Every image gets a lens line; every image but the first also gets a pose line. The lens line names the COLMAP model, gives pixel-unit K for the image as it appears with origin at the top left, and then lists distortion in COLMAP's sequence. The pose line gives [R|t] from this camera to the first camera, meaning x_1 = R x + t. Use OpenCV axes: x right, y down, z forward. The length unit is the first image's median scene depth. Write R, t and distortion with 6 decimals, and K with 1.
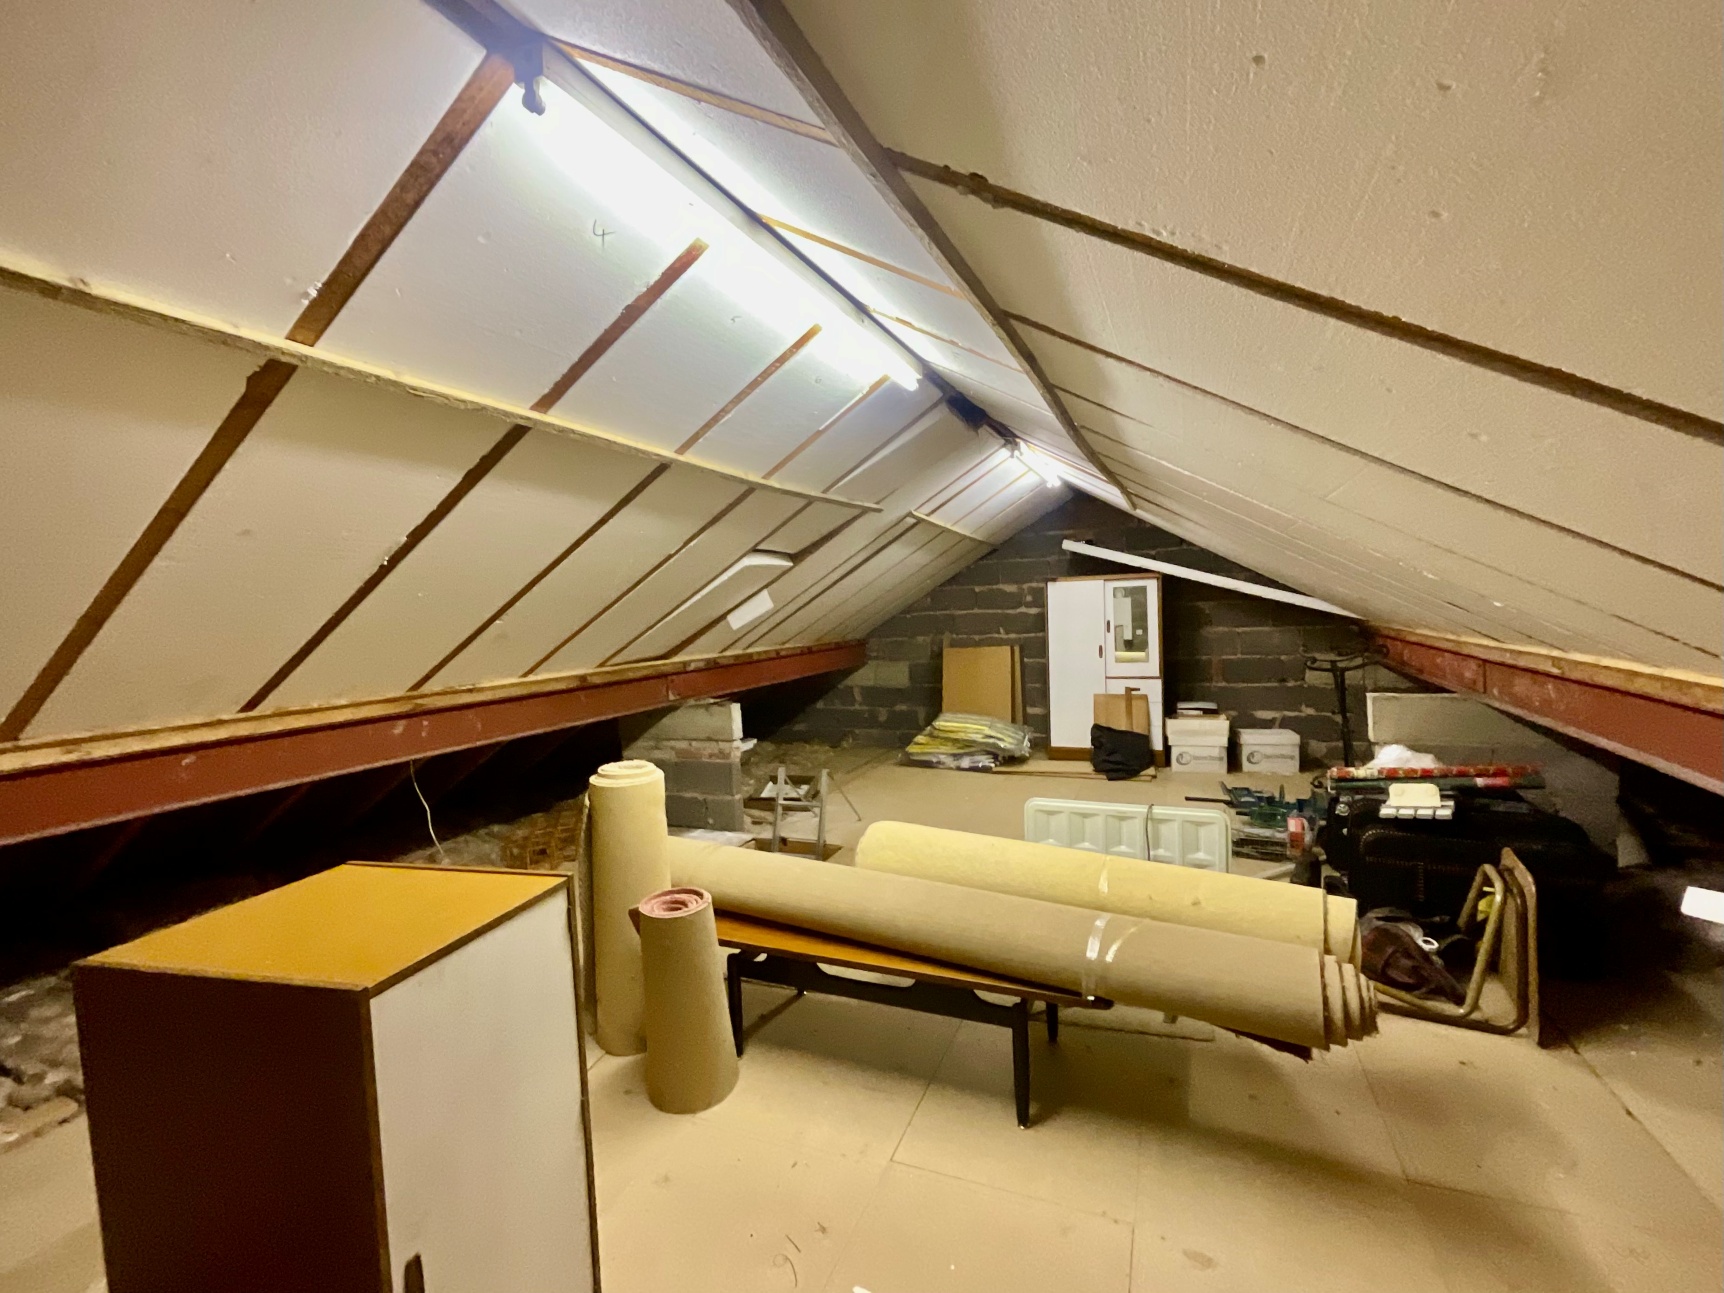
lens RADIAL K [[725.6, 0, 838.0], [0, 725.6, 646.0], [0, 0, 1]] dist [0.000013, 0.000366]
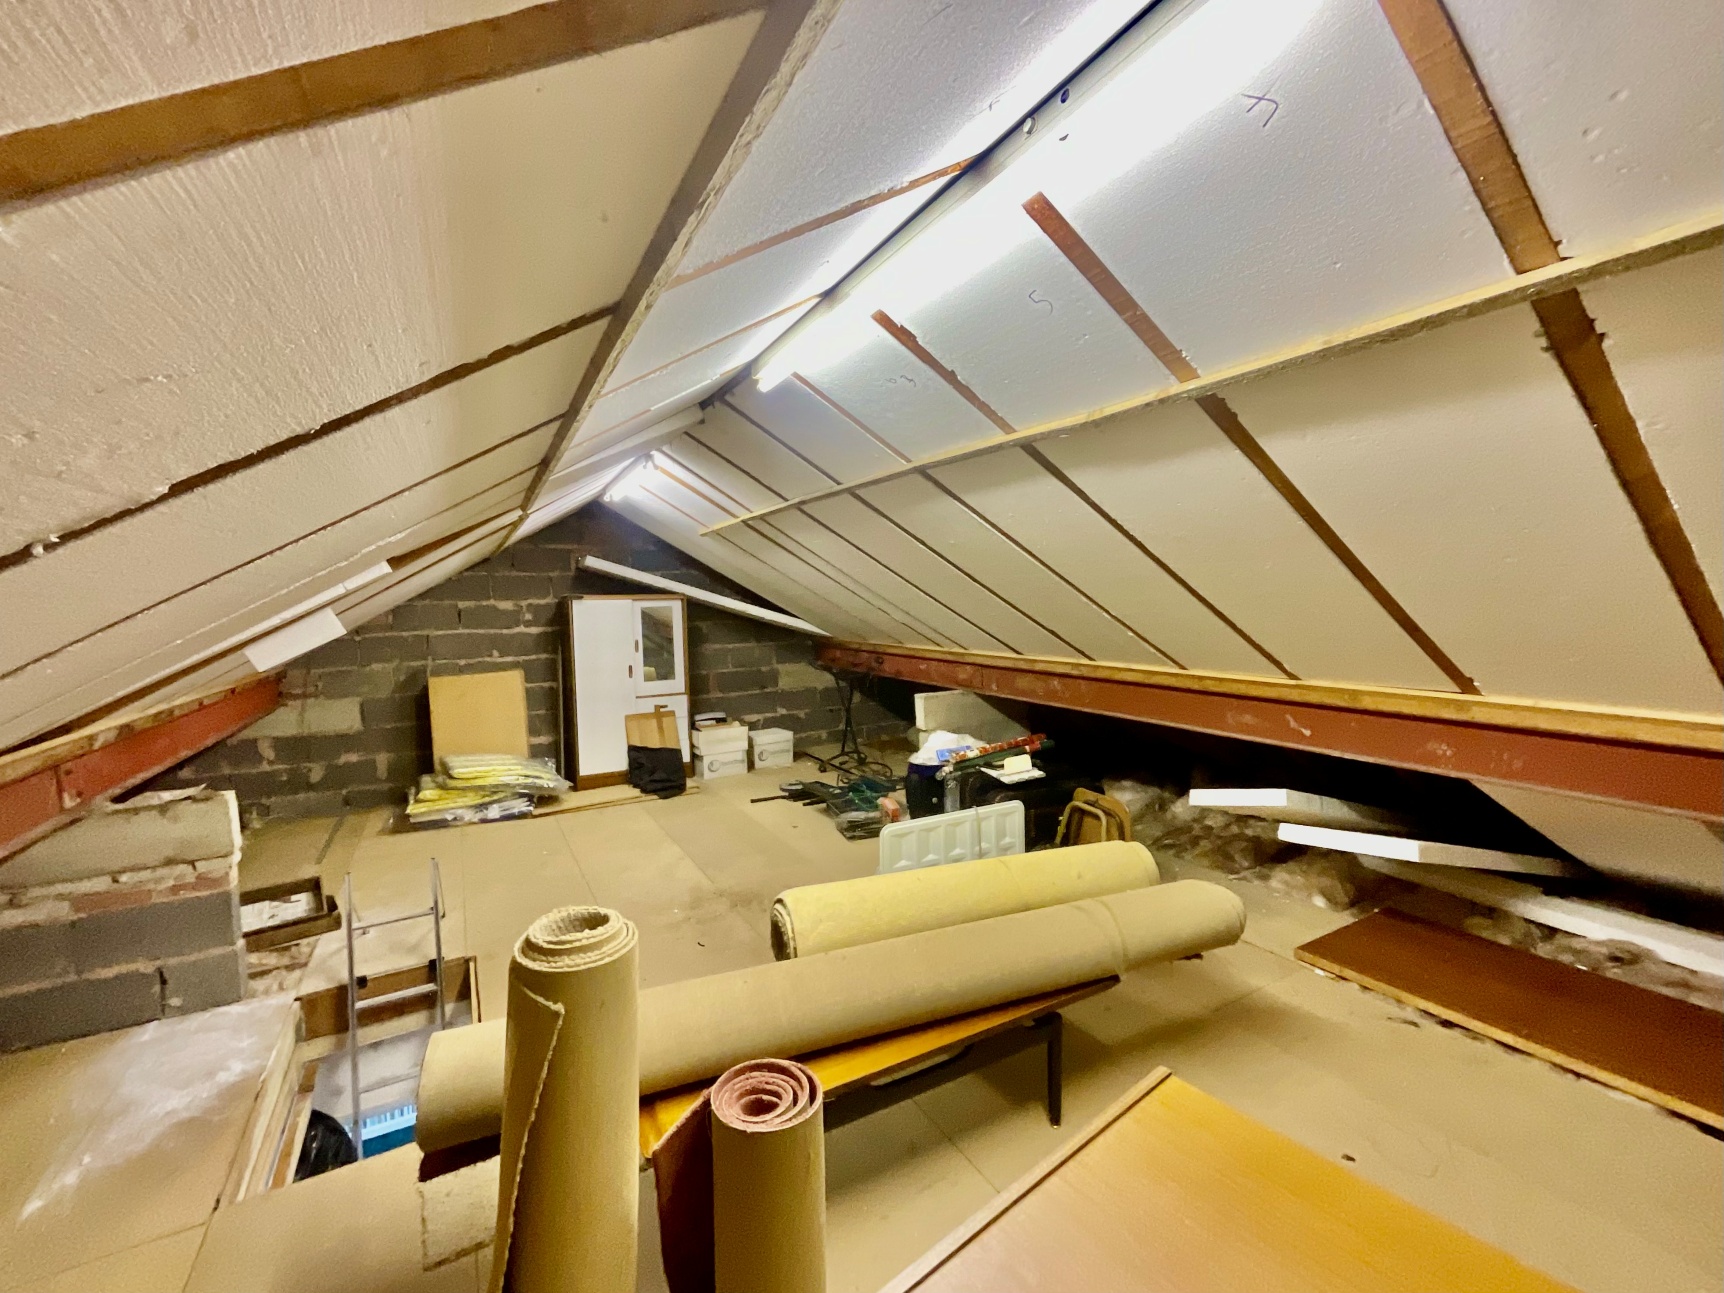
lens RADIAL K [[703.1, 0, 860.1], [0, 703.1, 651.8], [0, 0, 1]] dist [-0.000554, -0.000197]
pose [[0.618316, -0.031369, 0.785303, -0.199938], [0.038129, 0.999224, 0.009893, -0.017332], [-0.785004, 0.023826, 0.619032, 0.159066]]
